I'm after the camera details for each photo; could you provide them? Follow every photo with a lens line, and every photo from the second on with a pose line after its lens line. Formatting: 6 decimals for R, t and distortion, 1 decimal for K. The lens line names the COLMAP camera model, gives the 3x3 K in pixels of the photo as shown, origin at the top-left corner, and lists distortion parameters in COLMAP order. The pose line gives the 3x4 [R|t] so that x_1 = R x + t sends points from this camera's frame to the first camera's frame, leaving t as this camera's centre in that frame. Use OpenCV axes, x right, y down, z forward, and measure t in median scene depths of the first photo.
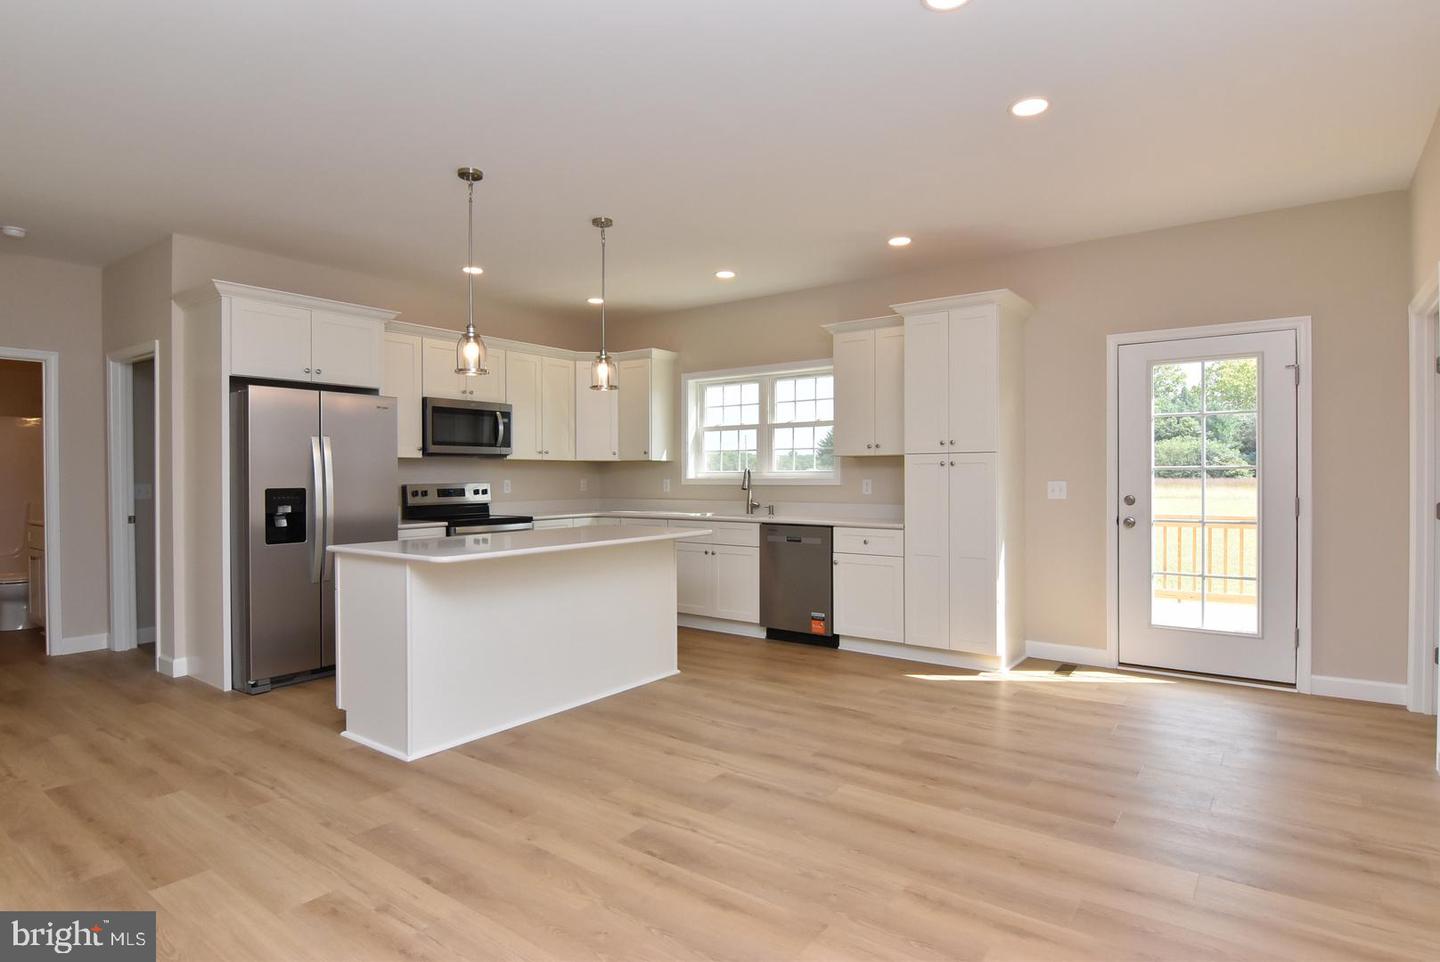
lens RADIAL K [[763.6, 0, 724.4], [0, 763.6, 479.9], [0, 0, 1]] dist [0.002526, -0.019873]
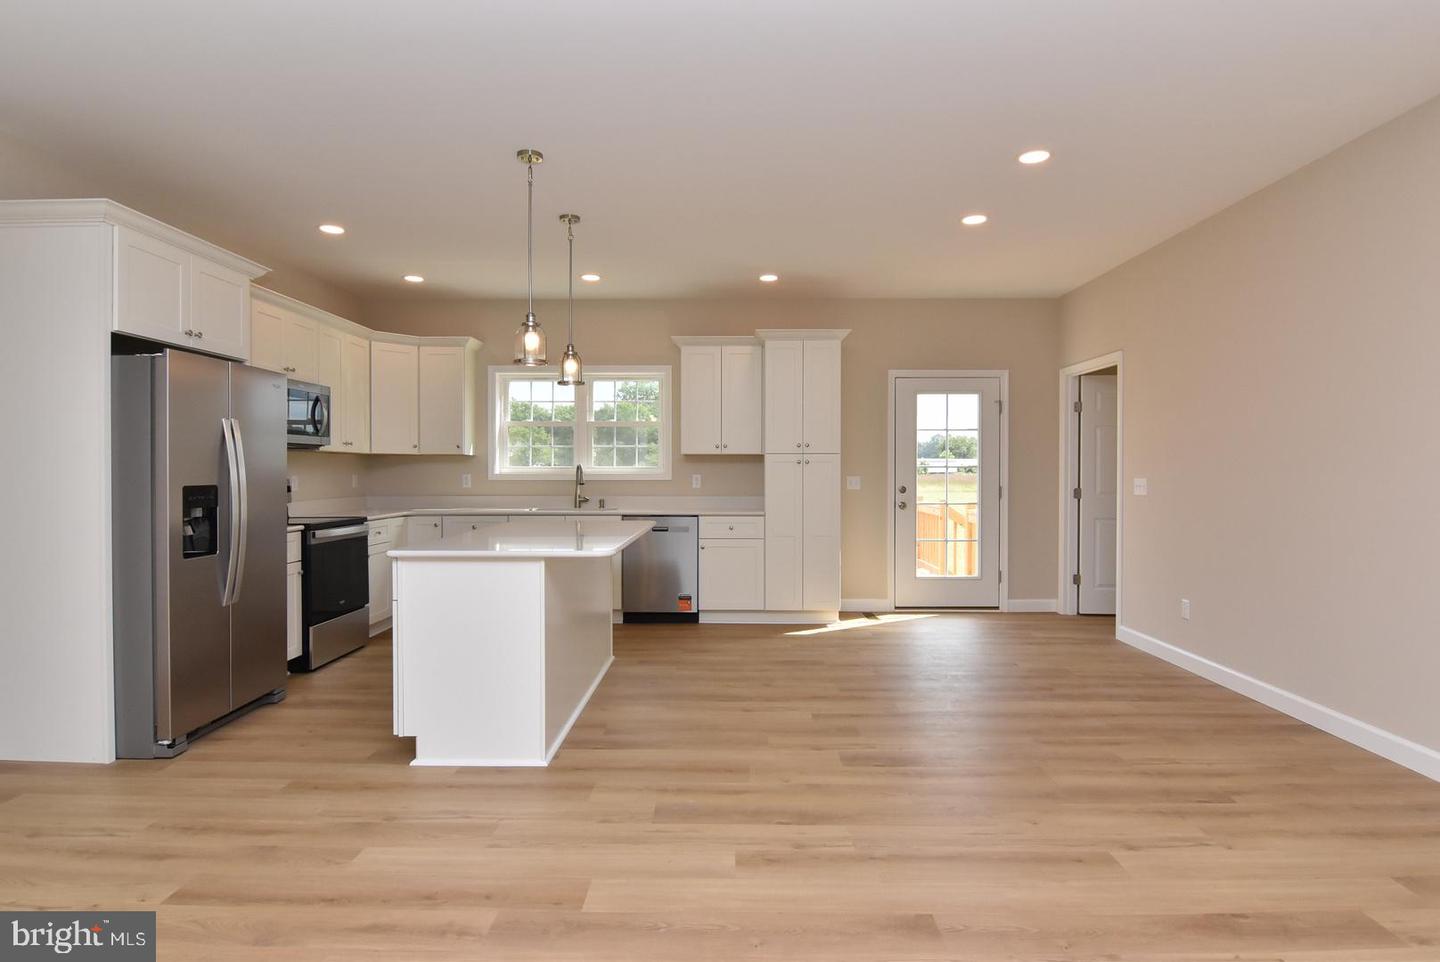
lens RADIAL K [[763.6, 0, 724.4], [0, 763.6, 479.9], [0, 0, 1]] dist [0.002526, -0.019873]
pose [[0.811090, -0.003182, 0.584913, -0.540141], [0.000311, 0.999987, 0.005009, 0.001627], [-0.584922, -0.003881, 0.811081, 0.058058]]
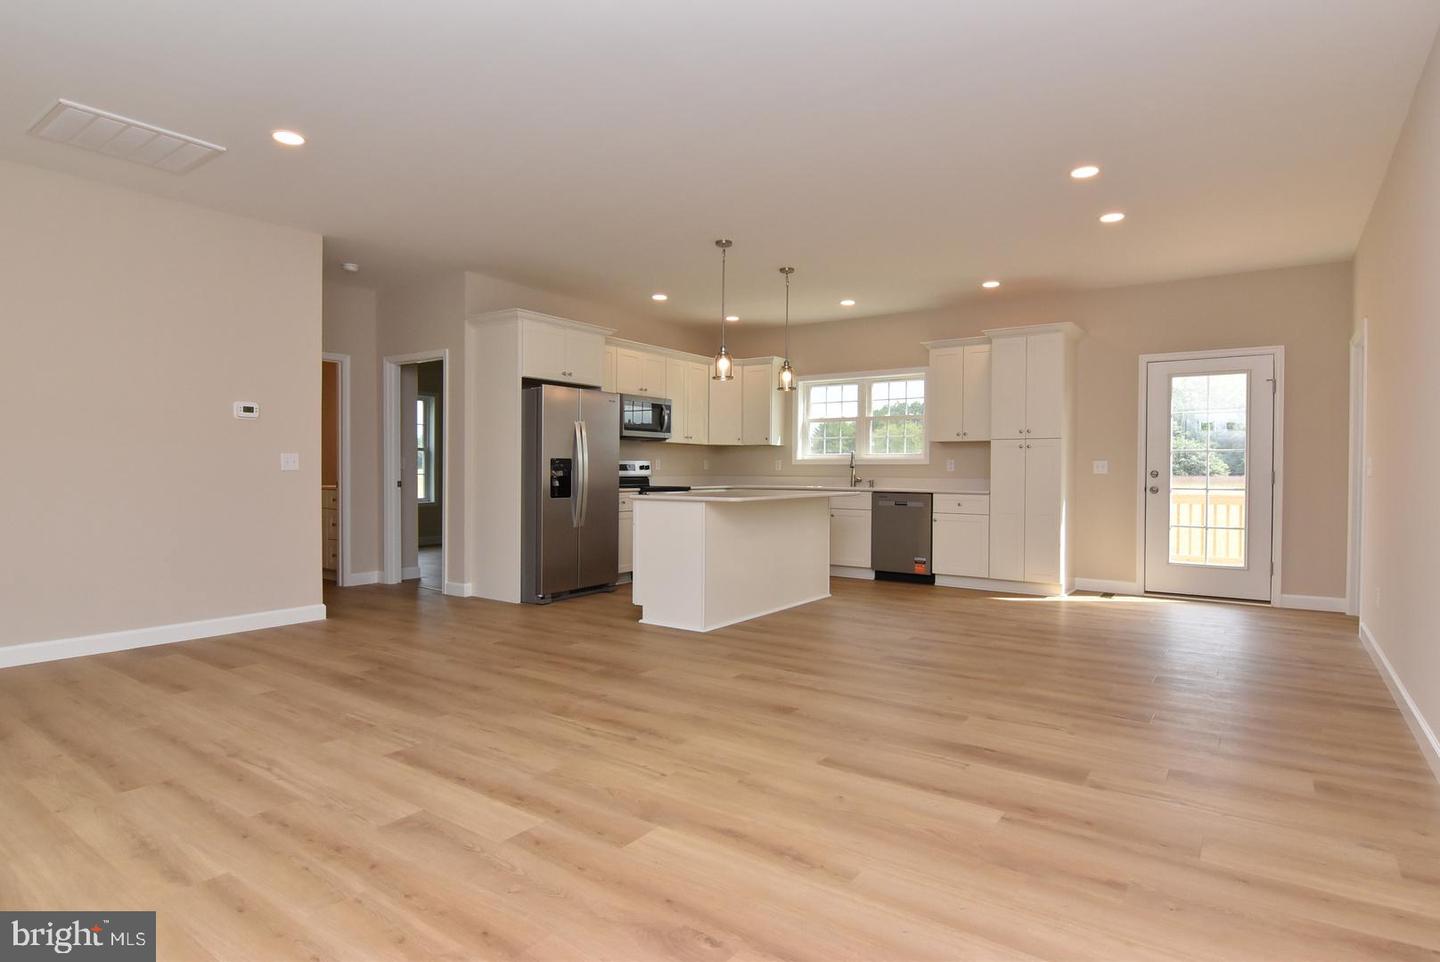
lens RADIAL K [[763.6, 0, 724.4], [0, 763.6, 479.9], [0, 0, 1]] dist [0.002526, -0.019873]
pose [[0.999708, 0.009174, 0.022353, -0.278946], [-0.009323, 0.999935, 0.006598, 0.034848], [-0.022291, -0.006805, 0.999728, -0.366833]]
